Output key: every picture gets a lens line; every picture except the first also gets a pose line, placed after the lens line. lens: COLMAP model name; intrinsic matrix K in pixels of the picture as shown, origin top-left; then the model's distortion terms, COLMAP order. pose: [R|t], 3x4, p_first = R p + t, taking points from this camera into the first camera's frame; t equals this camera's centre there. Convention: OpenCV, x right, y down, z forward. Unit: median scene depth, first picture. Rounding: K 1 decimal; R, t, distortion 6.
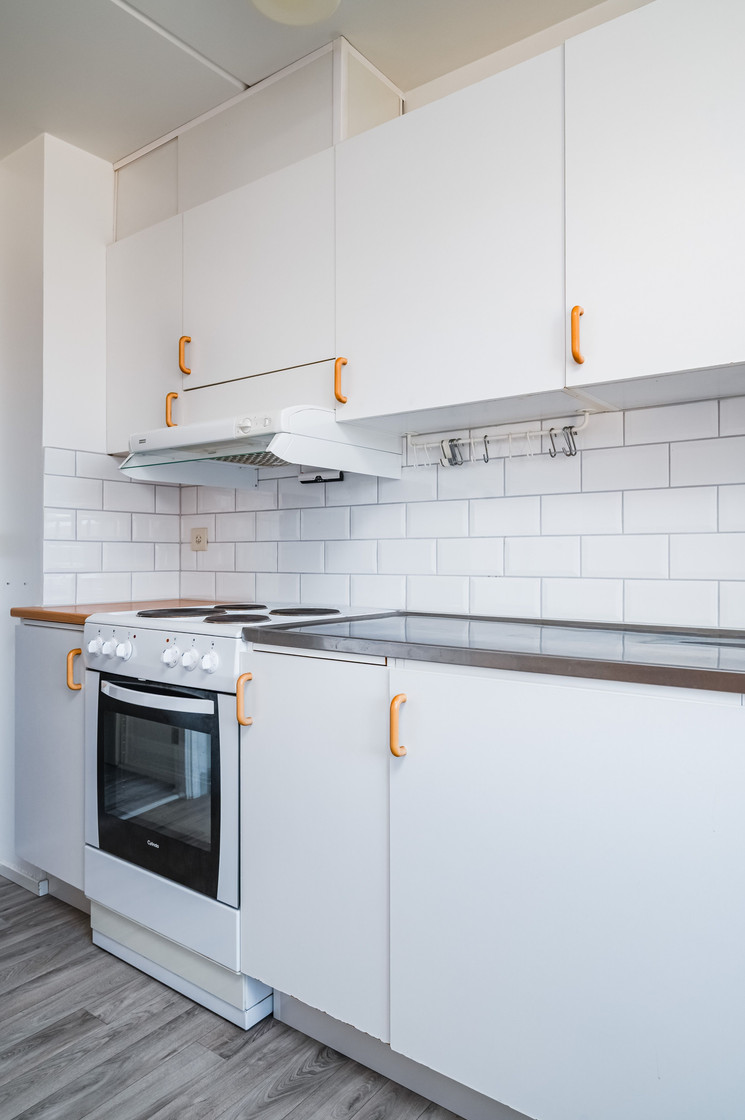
lens RADIAL K [[705.2, 0, 372.3], [0, 705.2, 555.9], [0, 0, 1]] dist [0.002318, 0.000288]
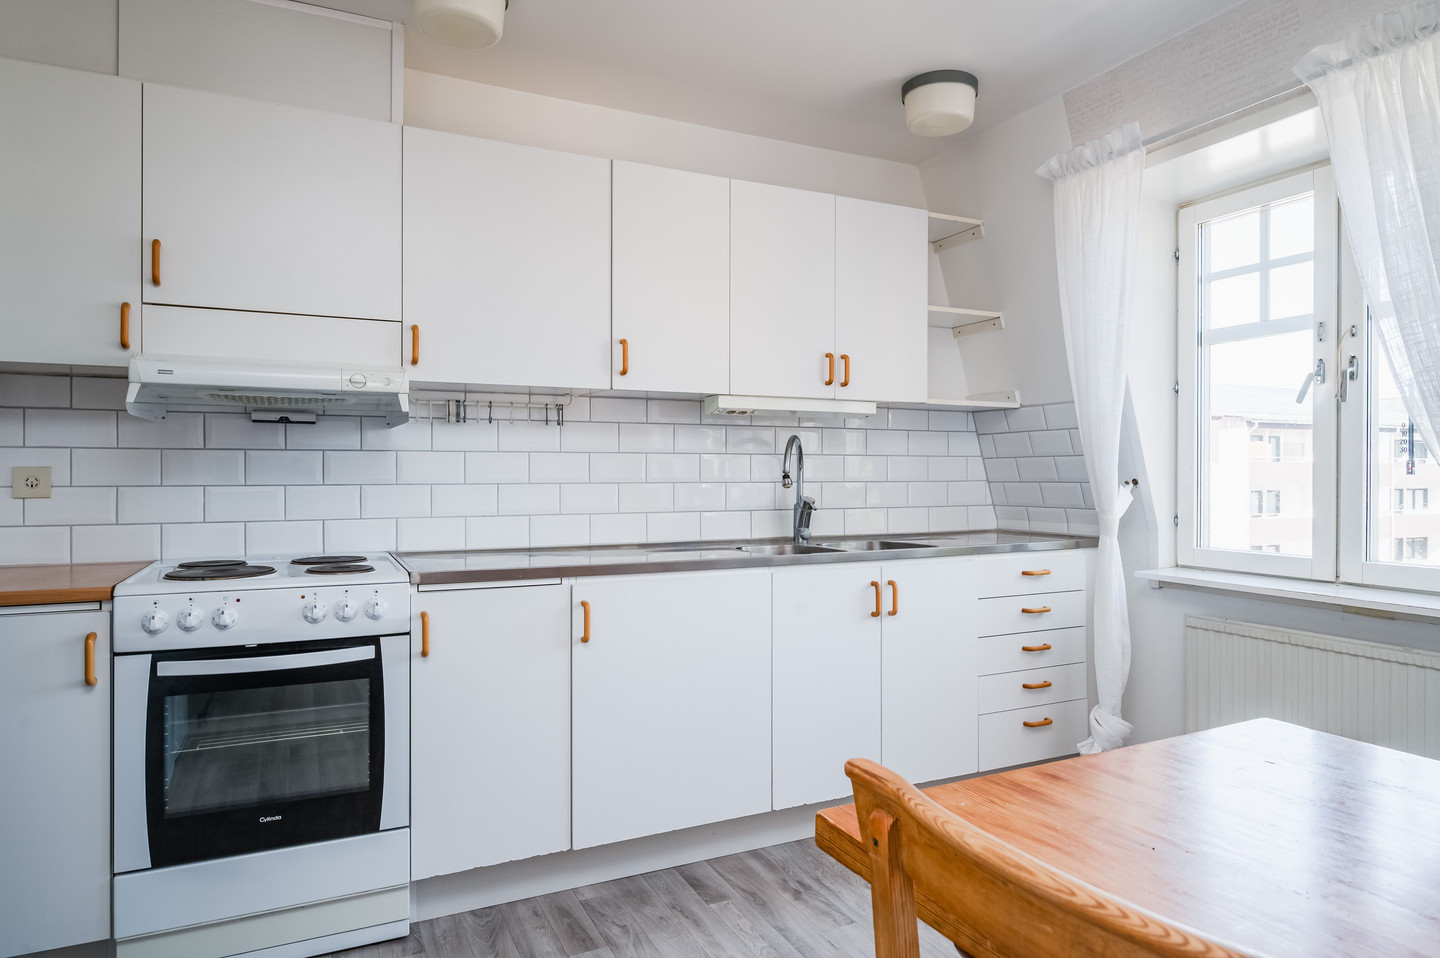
lens RADIAL K [[906.7, 0, 720.0], [0, 906.7, 479.0], [0, 0, 1]] dist [0.002318, 0.000288]
pose [[0.467495, -0.007419, 0.883965, -1.001888], [-0.000201, 0.999964, 0.008498, -0.047280], [-0.883996, -0.004151, 0.467477, -0.079880]]
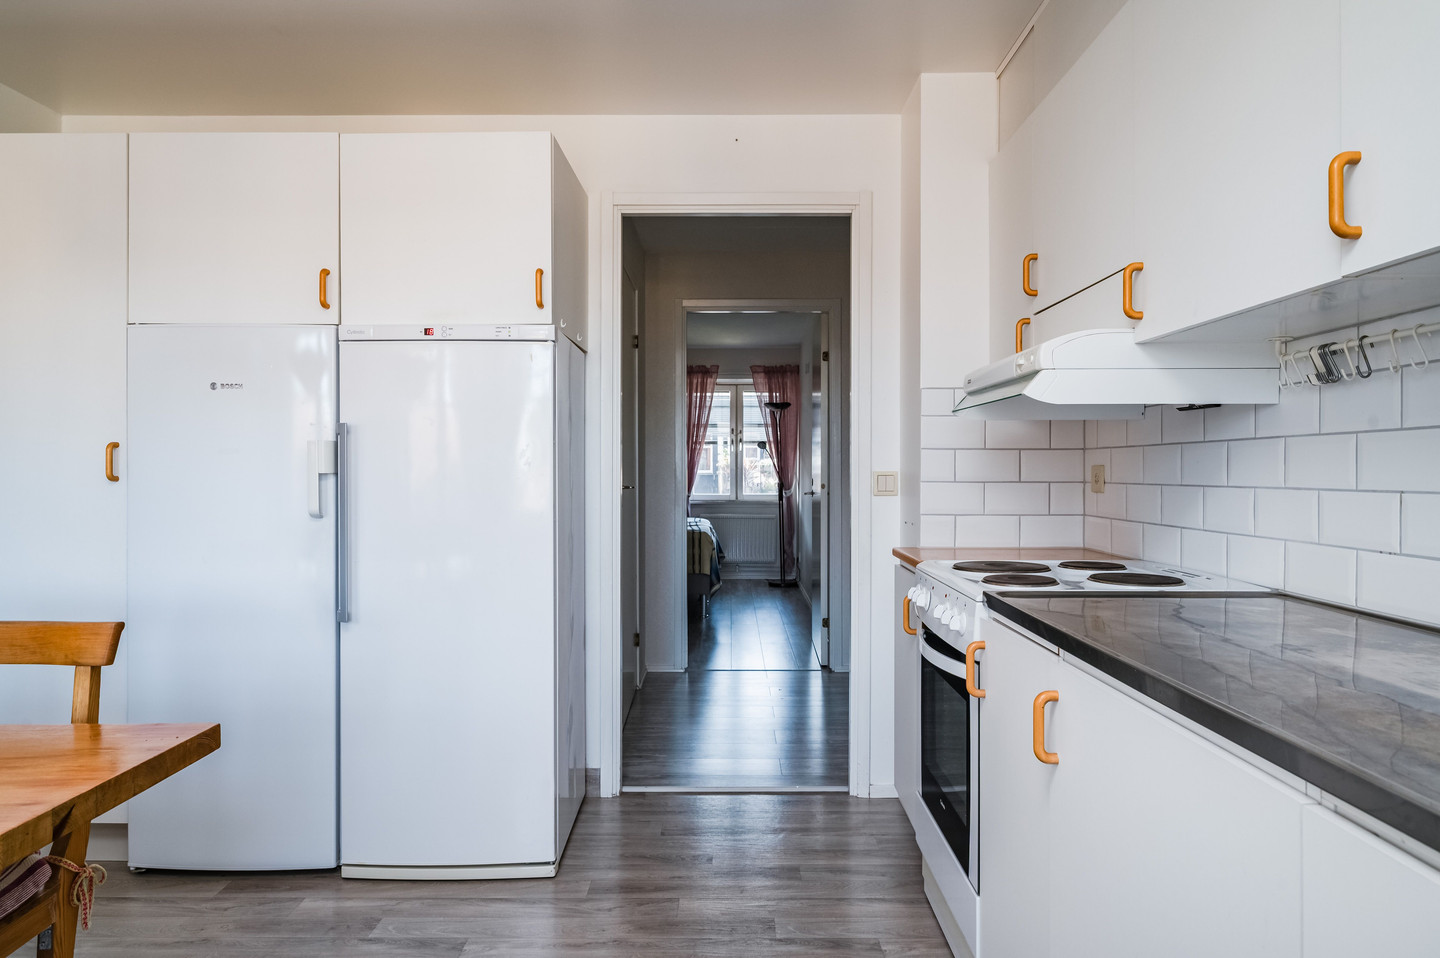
lens RADIAL K [[874.5, 0, 725.6], [0, 874.5, 474.2], [0, 0, 1]] dist [-0.000077, -0.001435]
pose [[0.600419, 0.000404, -0.799686, 0.436291], [0.003242, 0.999990, 0.002940, -0.045687], [0.799679, -0.004358, 0.600412, 0.040695]]
